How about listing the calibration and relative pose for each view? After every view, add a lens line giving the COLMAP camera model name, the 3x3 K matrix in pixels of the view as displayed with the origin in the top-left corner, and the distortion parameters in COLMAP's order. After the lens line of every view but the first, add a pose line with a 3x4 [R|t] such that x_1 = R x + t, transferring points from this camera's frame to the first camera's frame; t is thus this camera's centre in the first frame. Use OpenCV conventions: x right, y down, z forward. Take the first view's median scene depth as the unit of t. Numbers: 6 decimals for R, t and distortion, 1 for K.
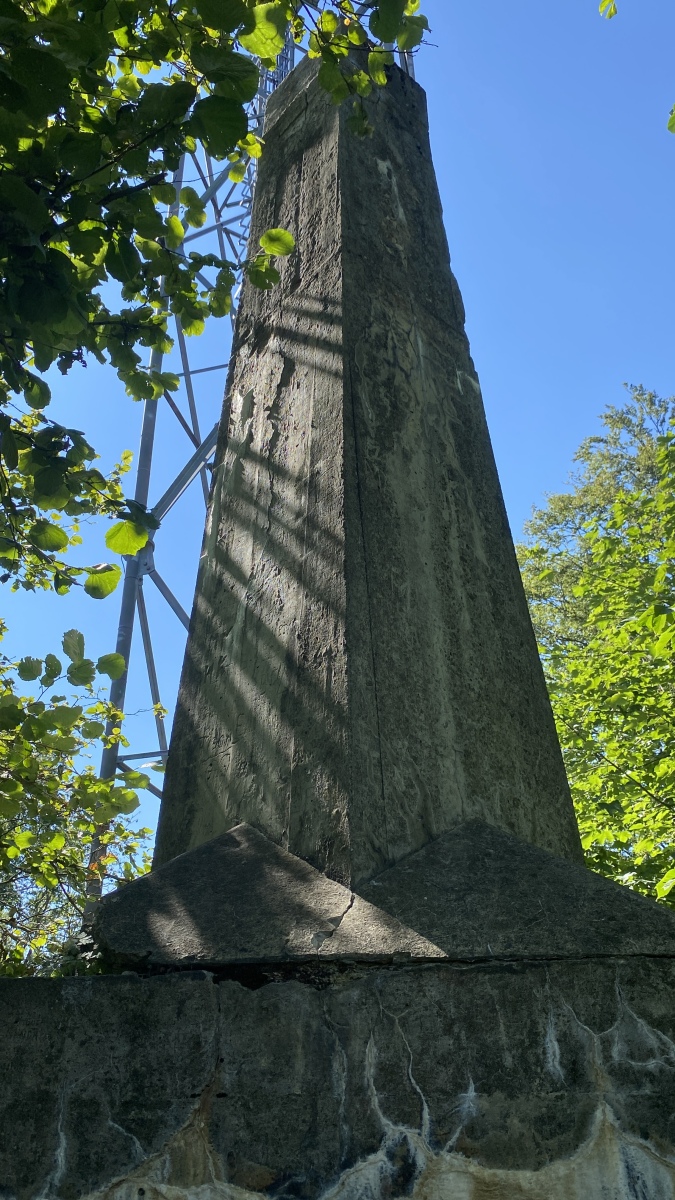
lens RADIAL K [[921.9, 0, 316.9], [0, 921.9, 607.9], [0, 0, 1]] dist [0.016057, -0.014078]
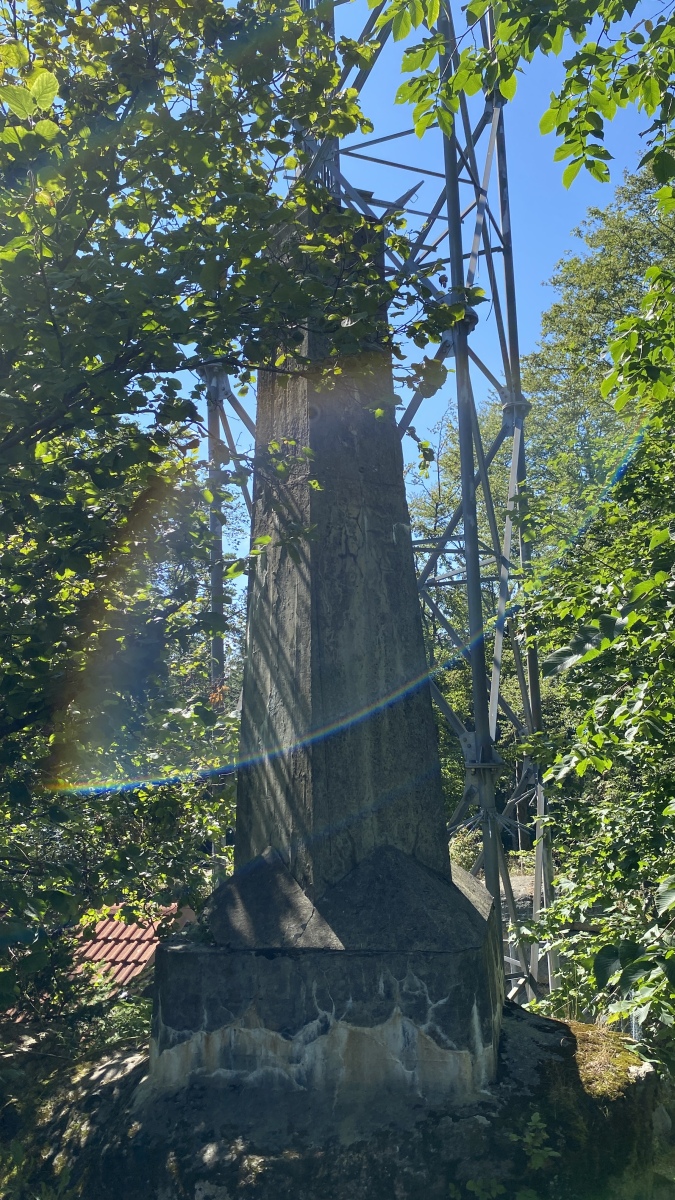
lens RADIAL K [[921.9, 0, 332.6], [0, 921.9, 588.8], [0, 0, 1]] dist [0.016057, -0.014078]
pose [[0.993040, -0.043715, -0.109366, 0.393187], [0.081498, 0.925411, 0.370098, -1.355500], [0.085030, -0.376435, 0.922533, -0.888750]]
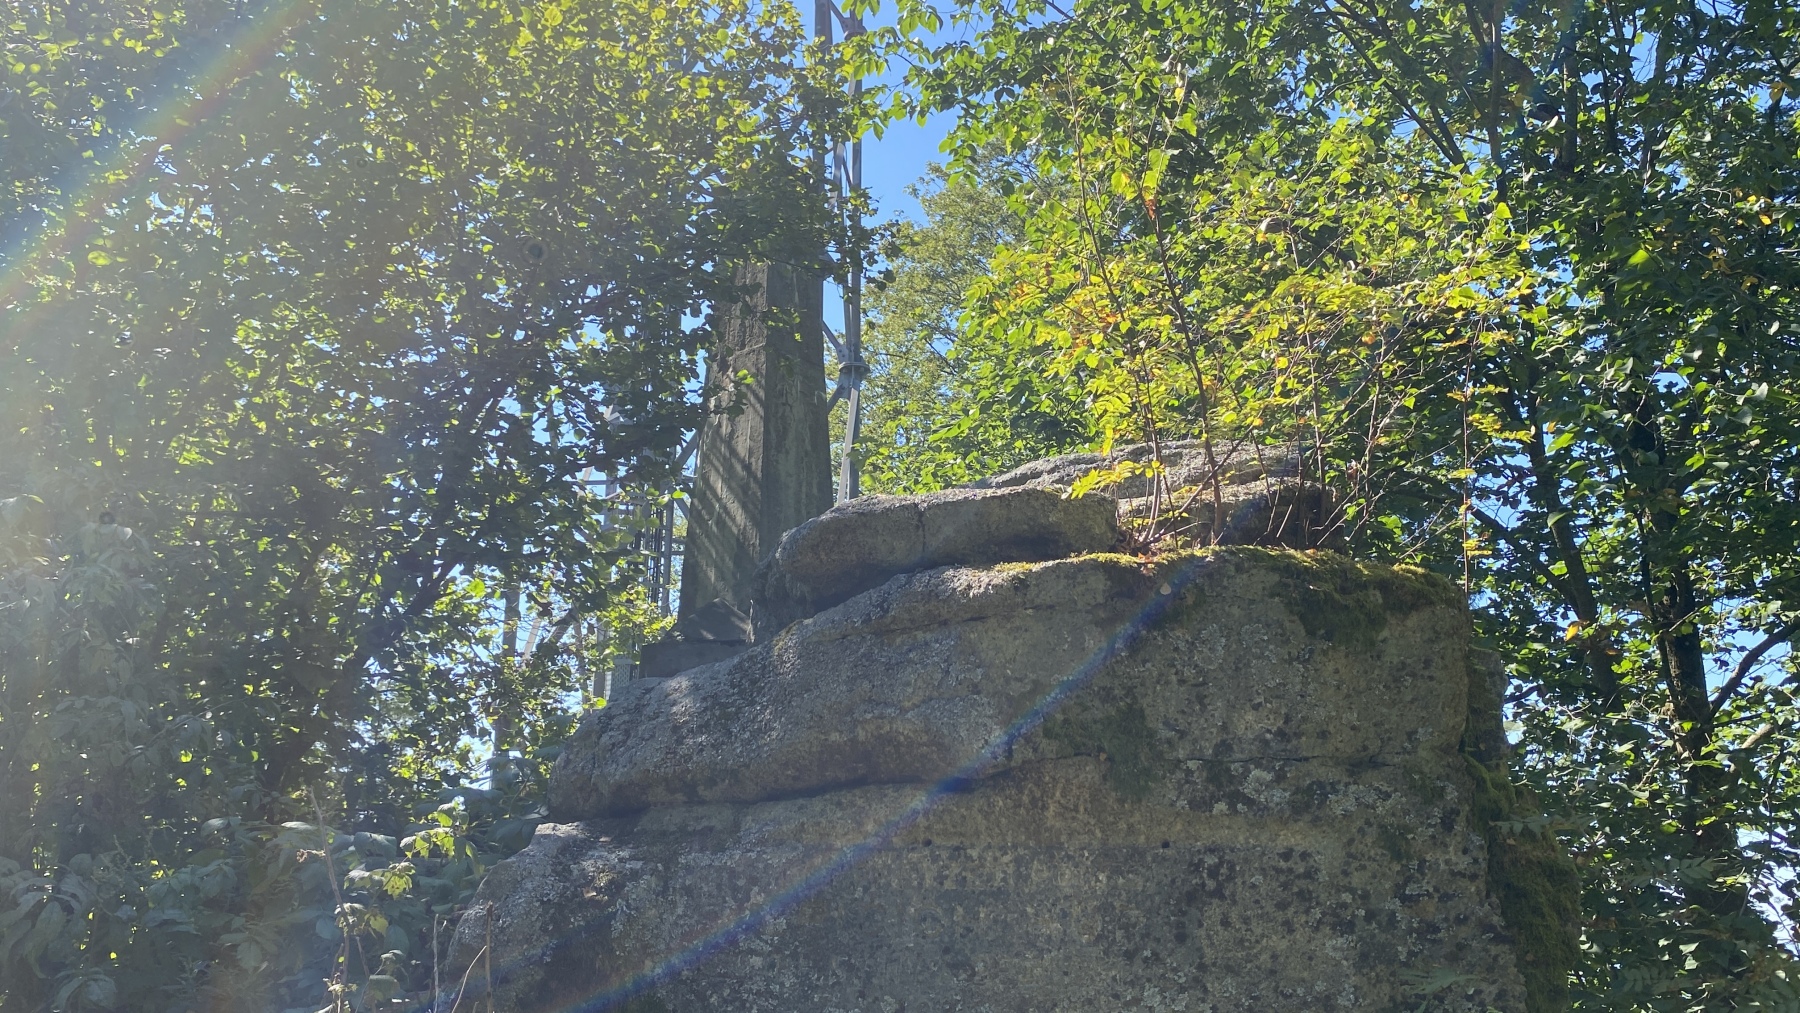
lens RADIAL K [[1491.9, 0, 905.9], [0, 1491.9, 507.6], [0, 0, 1]] dist [0.029020, -0.079145]
pose [[0.982780, 0.057126, 0.175726, -0.440261], [-0.099321, 0.965259, 0.241682, -1.584744], [-0.155815, -0.254974, 0.954311, -4.504574]]
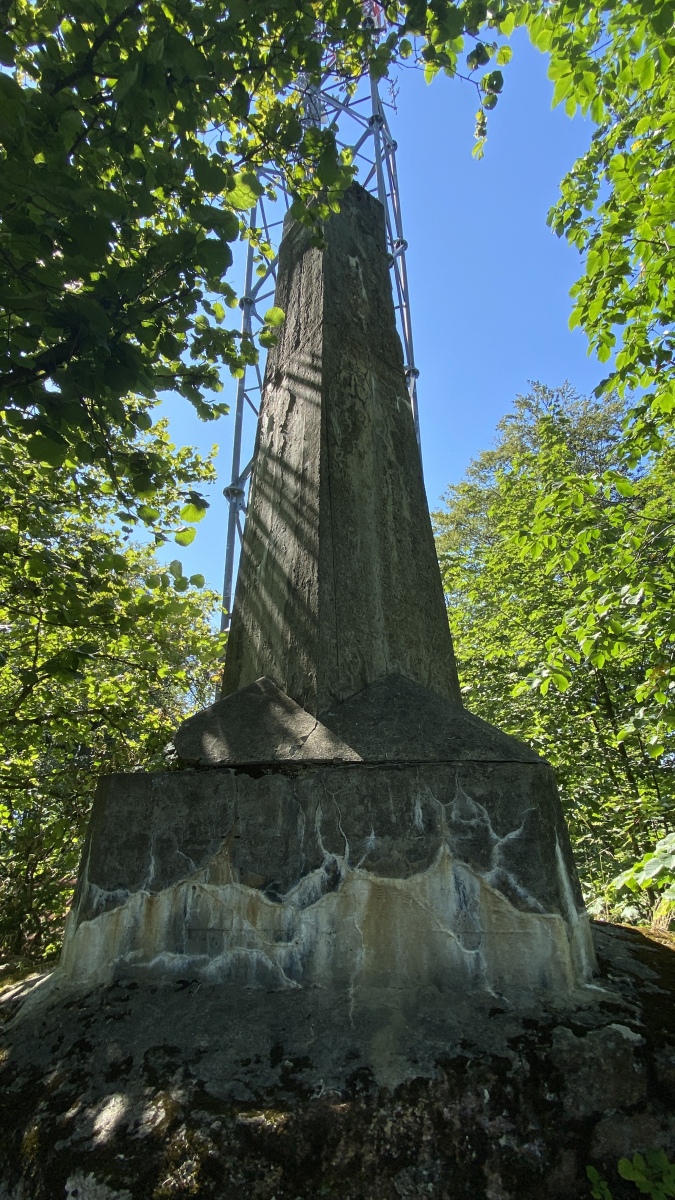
lens RADIAL K [[519.3, 0, 329.0], [0, 519.3, 599.9], [0, 0, 1]] dist [0.018109, -0.014130]
pose [[0.999136, -0.017738, -0.037592, 0.108758], [0.023209, 0.988337, 0.150503, -0.077763], [0.034484, -0.151245, 0.987895, 0.047968]]
